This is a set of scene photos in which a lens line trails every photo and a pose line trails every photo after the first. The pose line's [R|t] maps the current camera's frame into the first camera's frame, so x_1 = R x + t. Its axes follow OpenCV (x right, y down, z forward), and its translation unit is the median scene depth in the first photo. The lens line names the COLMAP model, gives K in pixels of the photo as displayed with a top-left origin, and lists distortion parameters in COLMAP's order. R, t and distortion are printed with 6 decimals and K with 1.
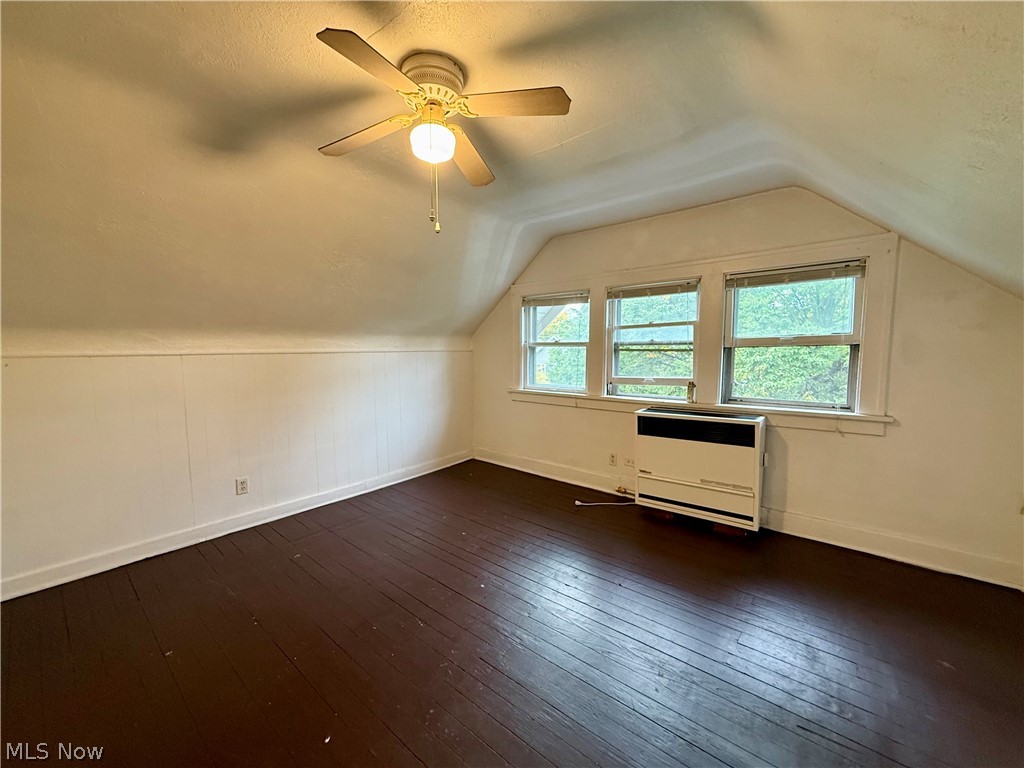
lens RADIAL K [[409.7, 0, 507.3], [0, 409.7, 378.3], [0, 0, 1]] dist [0.001240, -0.000112]
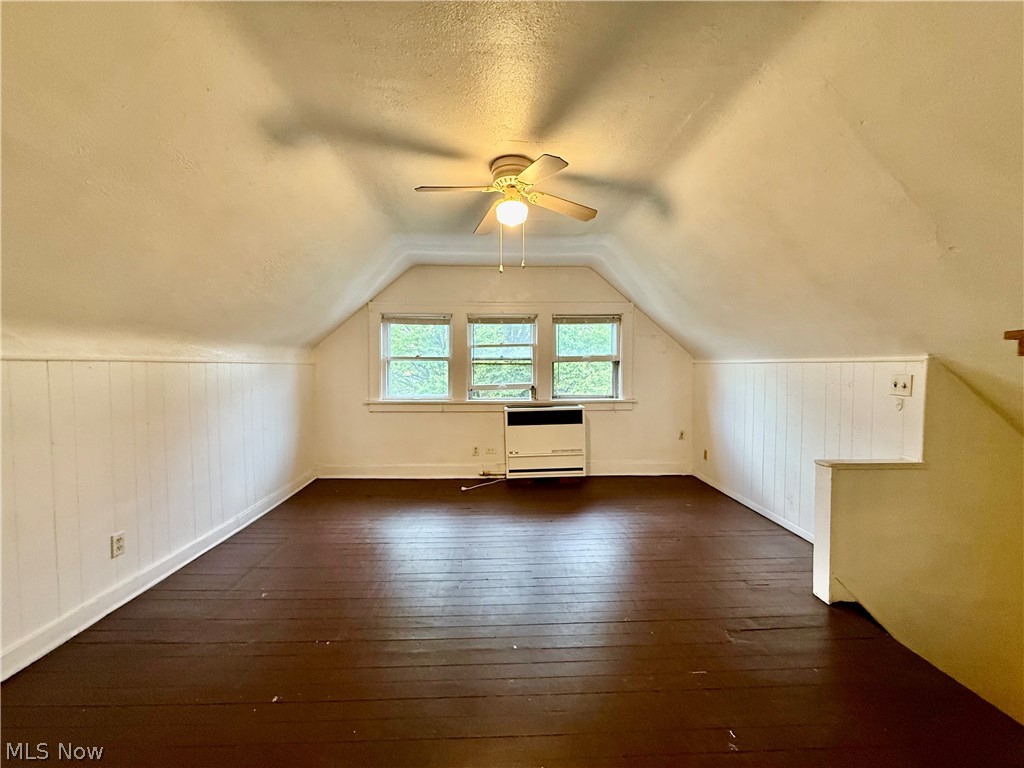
lens RADIAL K [[409.7, 0, 509.3], [0, 409.7, 376.6], [0, 0, 1]] dist [0.001240, -0.000112]
pose [[0.739497, -0.009272, 0.673096, -0.557718], [0.044563, 0.998386, -0.035206, 0.022114], [-0.671683, 0.056030, 0.738716, -0.007270]]
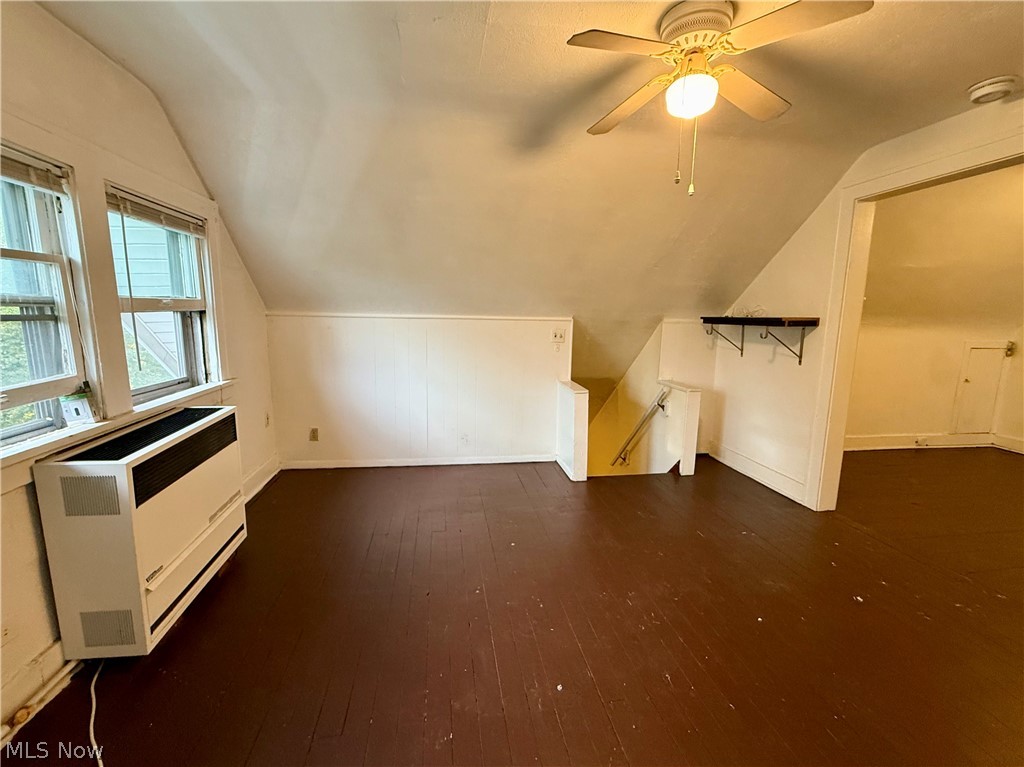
lens RADIAL K [[454.0, 0, 515.8], [0, 454.0, 386.1], [0, 0, 1]] dist [-0.003946, -0.000168]
pose [[-0.775613, -0.112087, 0.621177, -0.289966], [0.028915, 0.976765, 0.212354, -0.085473], [-0.630546, 0.182666, -0.754350, 1.046140]]
